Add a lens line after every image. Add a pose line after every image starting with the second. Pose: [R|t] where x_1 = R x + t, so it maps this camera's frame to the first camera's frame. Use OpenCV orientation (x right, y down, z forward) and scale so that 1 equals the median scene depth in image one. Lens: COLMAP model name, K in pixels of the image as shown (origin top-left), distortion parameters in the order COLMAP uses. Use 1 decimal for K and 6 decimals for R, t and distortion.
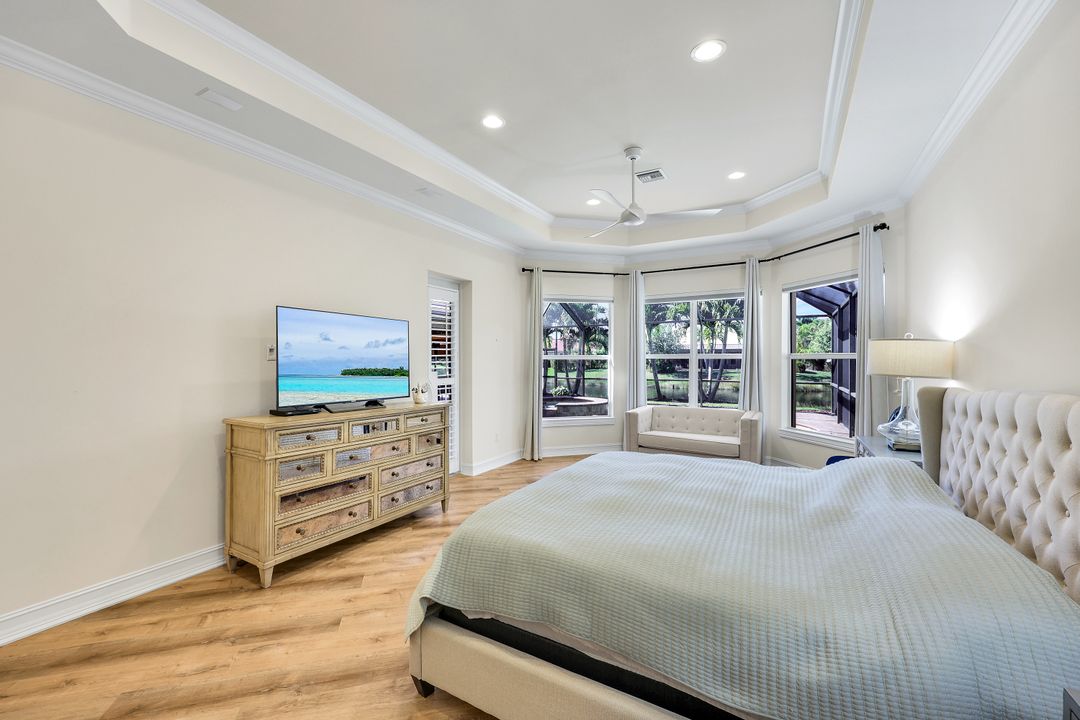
lens RADIAL K [[436.1, 0, 540.0], [0, 436.1, 360.0], [0, 0, 1]] dist [0.001262, -0.000147]
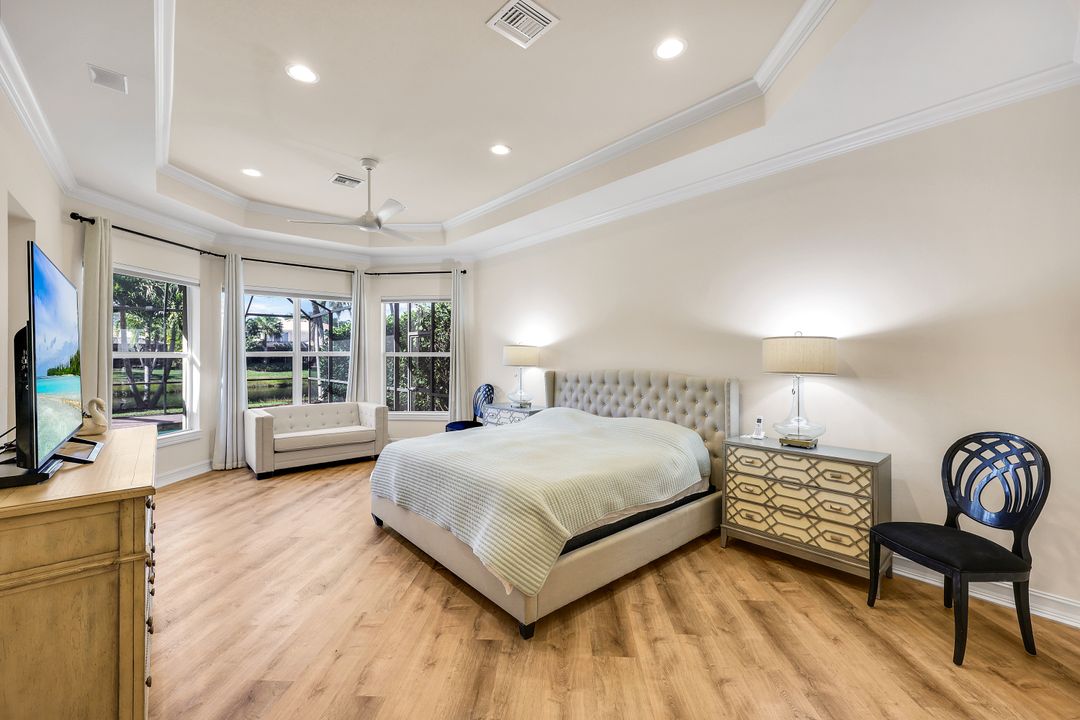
lens RADIAL K [[436.9, 0, 526.3], [0, 436.9, 352.6], [0, 0, 1]] dist [0.000572, 0.000010]
pose [[0.338774, 0.006265, 0.940847, -0.434568], [0.003446, 0.999963, -0.007900, -0.002476], [-0.940862, 0.005918, 0.338740, 0.183669]]
